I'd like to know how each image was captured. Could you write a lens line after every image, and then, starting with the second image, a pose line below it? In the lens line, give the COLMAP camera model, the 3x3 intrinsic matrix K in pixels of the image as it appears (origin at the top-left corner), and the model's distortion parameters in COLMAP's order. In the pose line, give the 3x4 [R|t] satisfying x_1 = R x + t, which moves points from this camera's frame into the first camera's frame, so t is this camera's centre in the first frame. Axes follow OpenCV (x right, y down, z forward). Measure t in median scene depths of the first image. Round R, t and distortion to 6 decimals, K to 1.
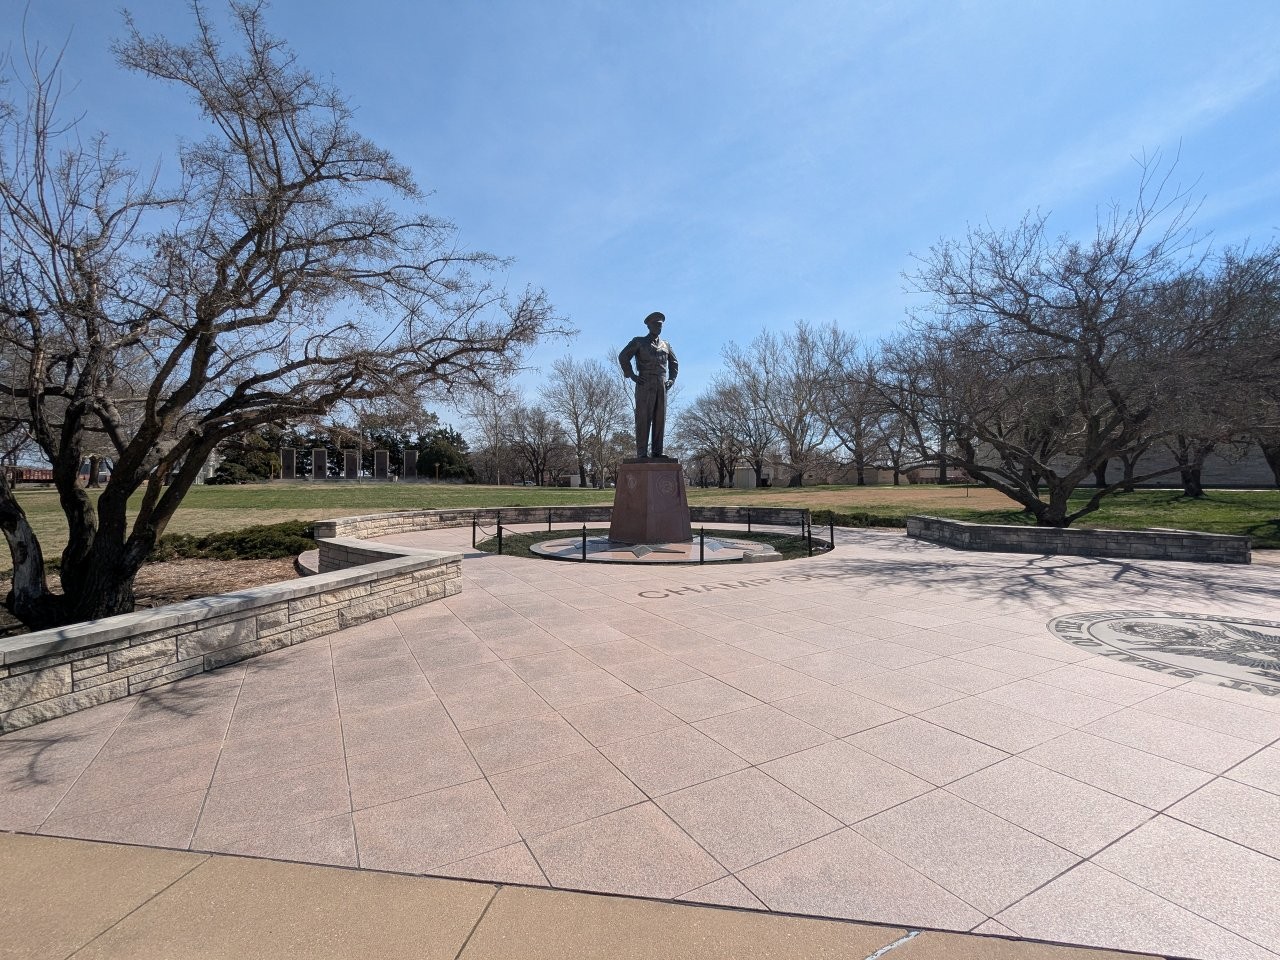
lens RADIAL K [[605.5, 0, 640.0], [0, 605.5, 480.0], [0, 0, 1]] dist [-0.000553, -0.000203]
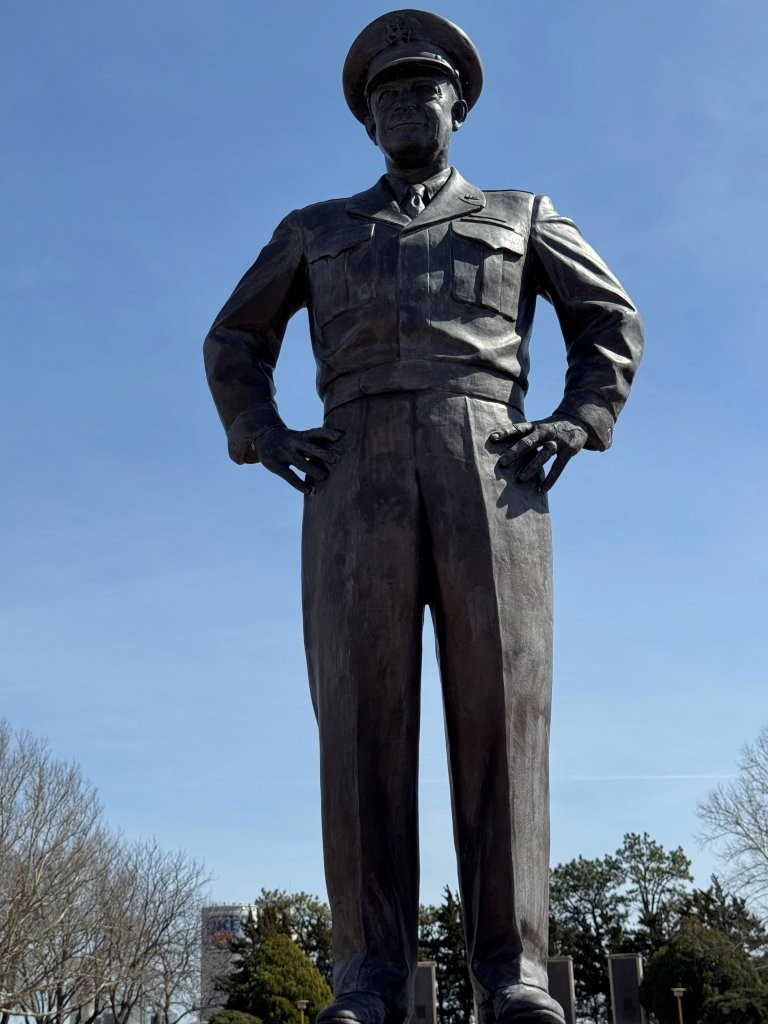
lens RADIAL K [[1440.9, 0, 383.4], [0, 1440.9, 525.3], [0, 0, 1]] dist [0.233993, -0.602074]
pose [[0.839923, -0.208851, -0.500909, 0.027783], [0.038459, 0.943572, -0.328928, -0.005357], [0.541341, 0.257009, 0.800560, 0.111497]]
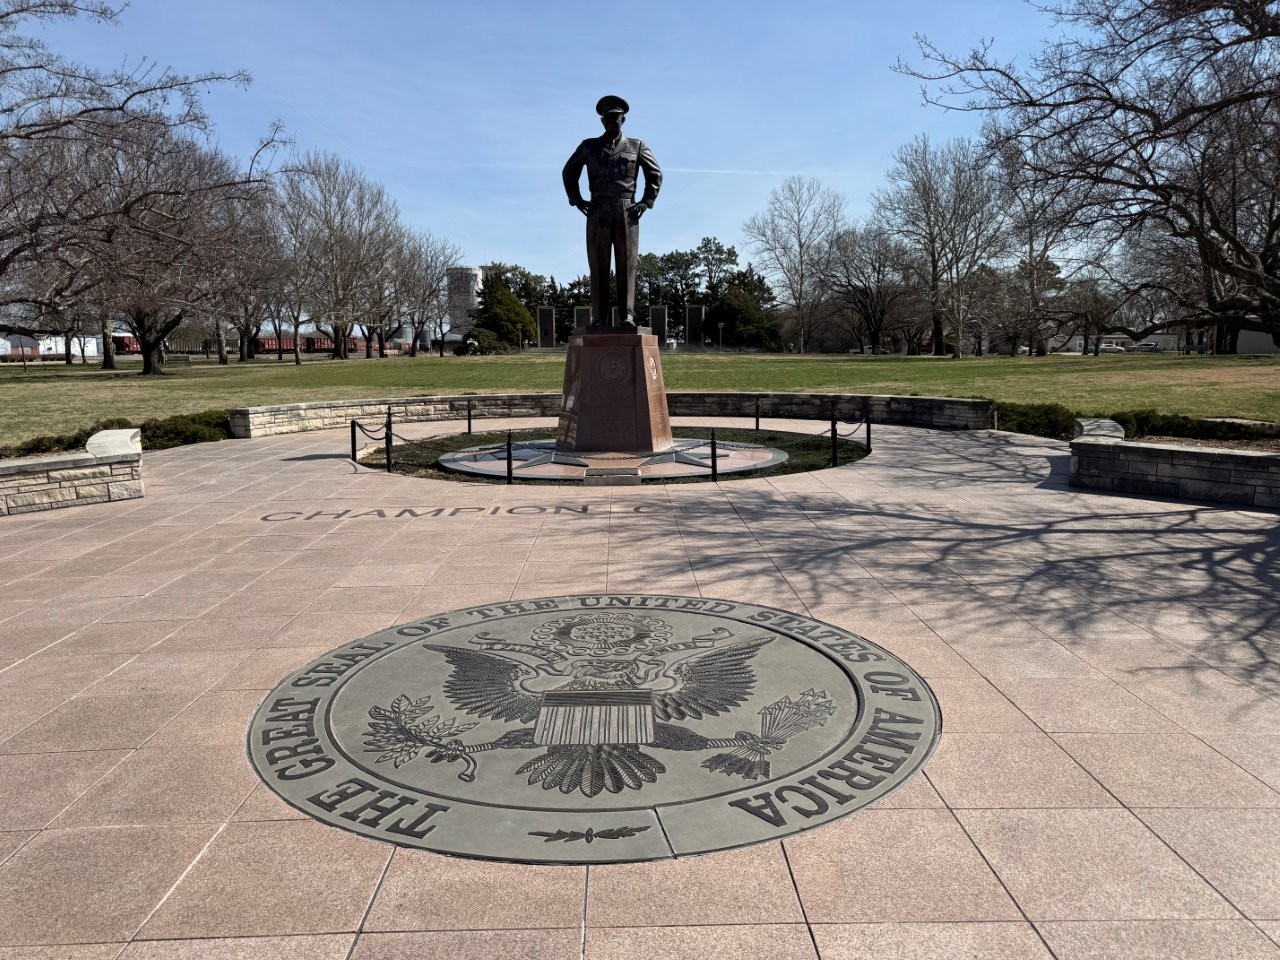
lens RADIAL K [[899.2, 0, 640.0], [0, 899.2, 480.0], [0, 0, 1]] dist [0.153552, -0.297765]
pose [[0.885928, 0.057476, -0.460248, 0.080506], [0.011825, 0.989171, 0.146290, -0.002042], [0.463672, -0.135045, 0.875655, 0.015404]]
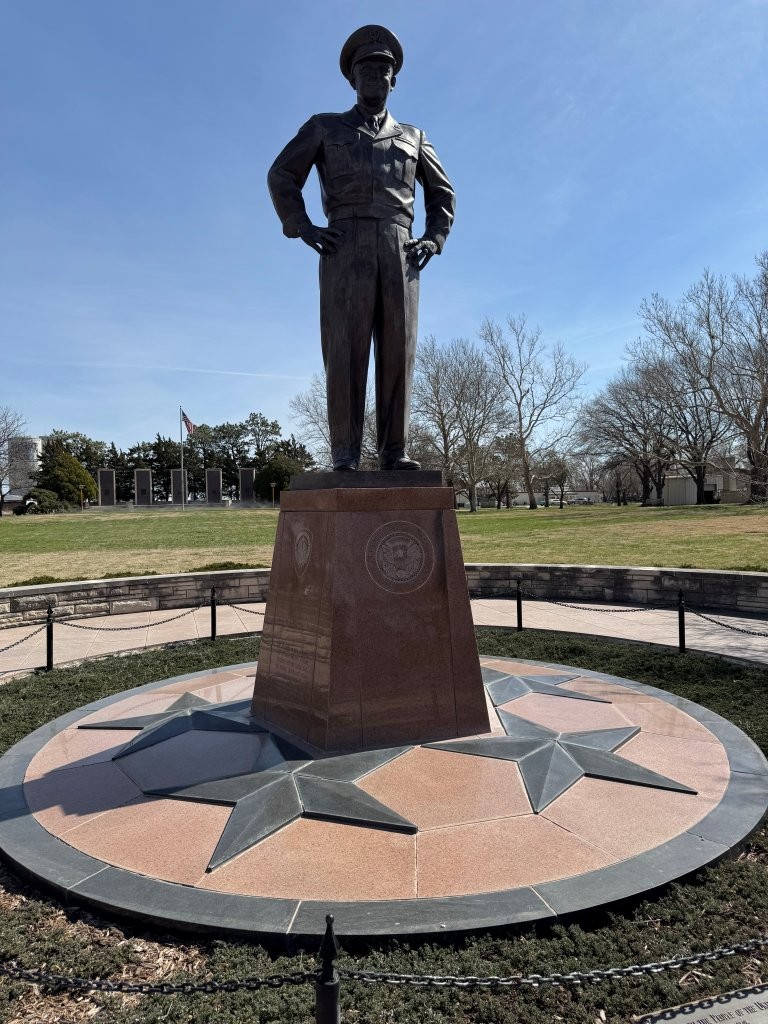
lens RADIAL K [[719.3, 0, 386.5], [0, 719.3, 513.8], [0, 0, 1]] dist [0.153552, -0.297765]
pose [[0.977507, -0.018643, -0.210078, 0.017359], [0.023574, 0.999502, 0.020994, -0.003203], [0.209582, -0.025474, 0.977459, 0.091692]]
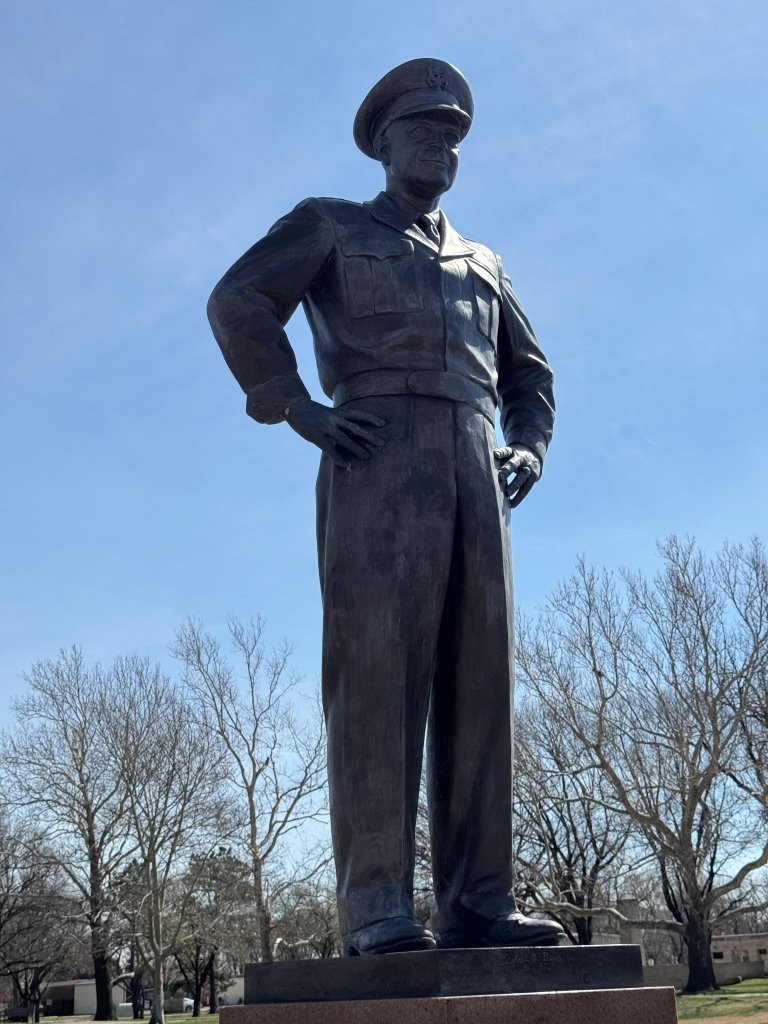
lens RADIAL K [[1430.6, 0, 383.6], [0, 1430.6, 517.8], [0, 0, 1]] dist [0.234838, -0.595527]
pose [[0.995705, -0.018667, 0.090684, -0.003705], [0.045069, 0.953306, -0.298625, -0.004851], [-0.080875, 0.301429, 0.950052, 0.098328]]
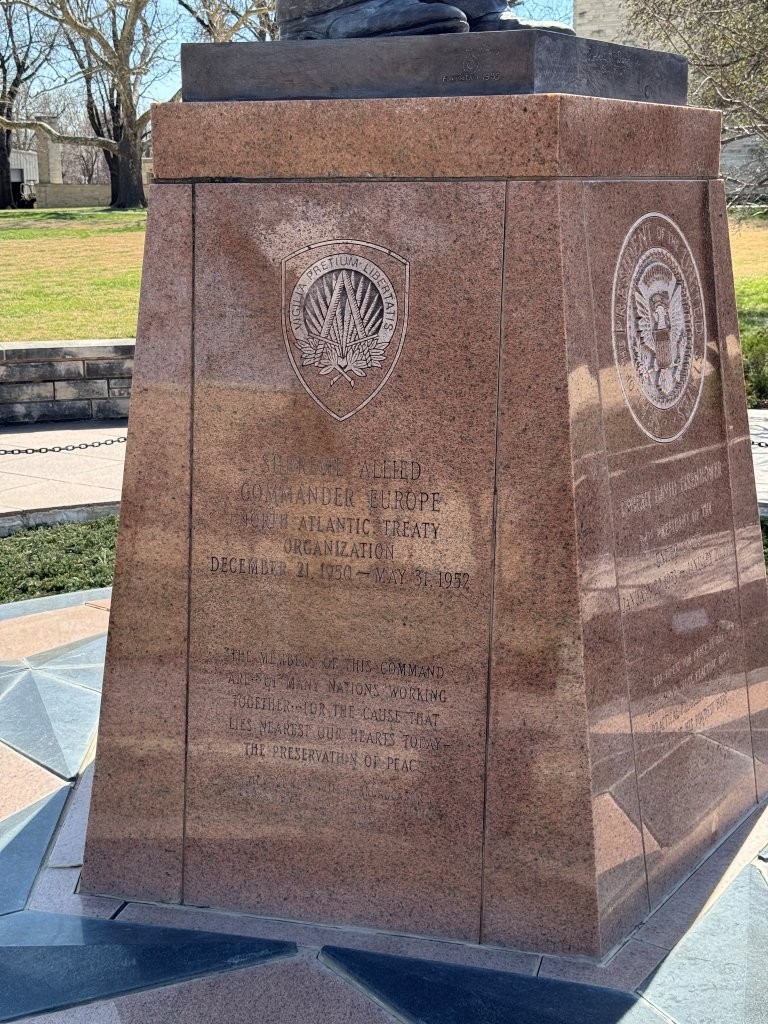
lens RADIAL K [[1420.2, 0, 384.0], [0, 1420.2, 512.0], [0, 0, 1]] dist [0.122798, 0.012707]
pose [[0.887235, -0.107498, 0.448617, -0.016465], [0.005003, 0.974656, 0.223653, -0.002211], [-0.461290, -0.196188, 0.865287, 0.118051]]
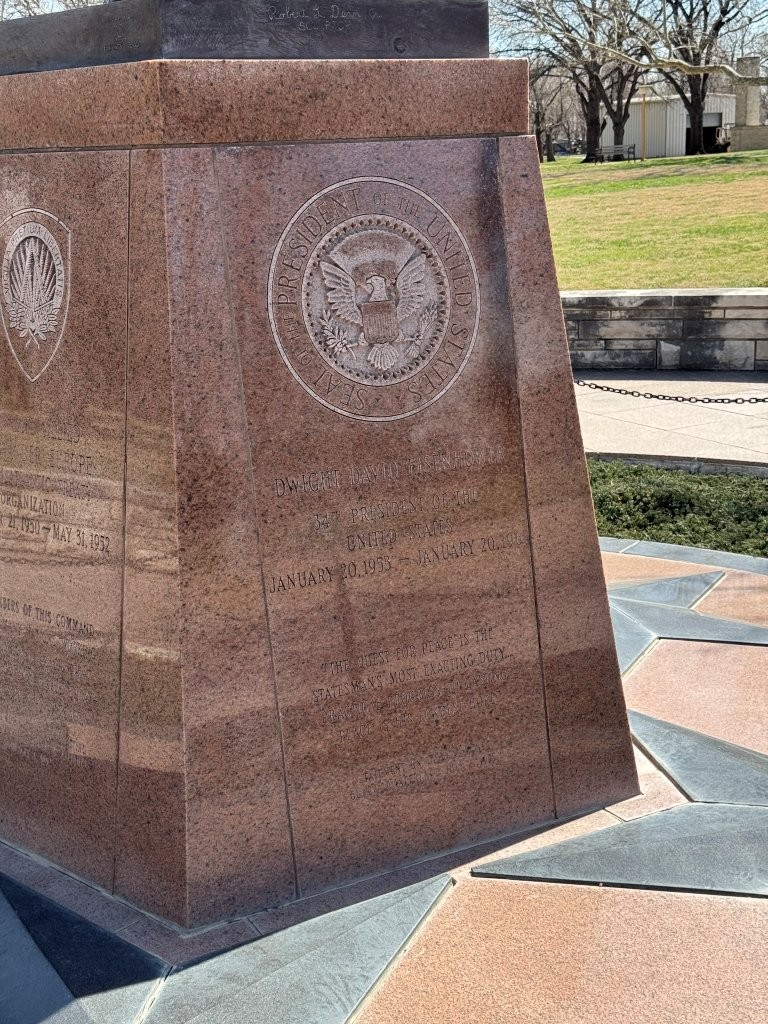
lens RADIAL K [[1430.6, 0, 383.6], [0, 1430.6, 517.8], [0, 0, 1]] dist [0.234838, -0.595527]
pose [[0.999175, -0.039870, -0.007679, 0.006695], [0.040524, 0.967539, 0.249451, -0.002172], [-0.002515, -0.249557, 0.968357, 0.112296]]
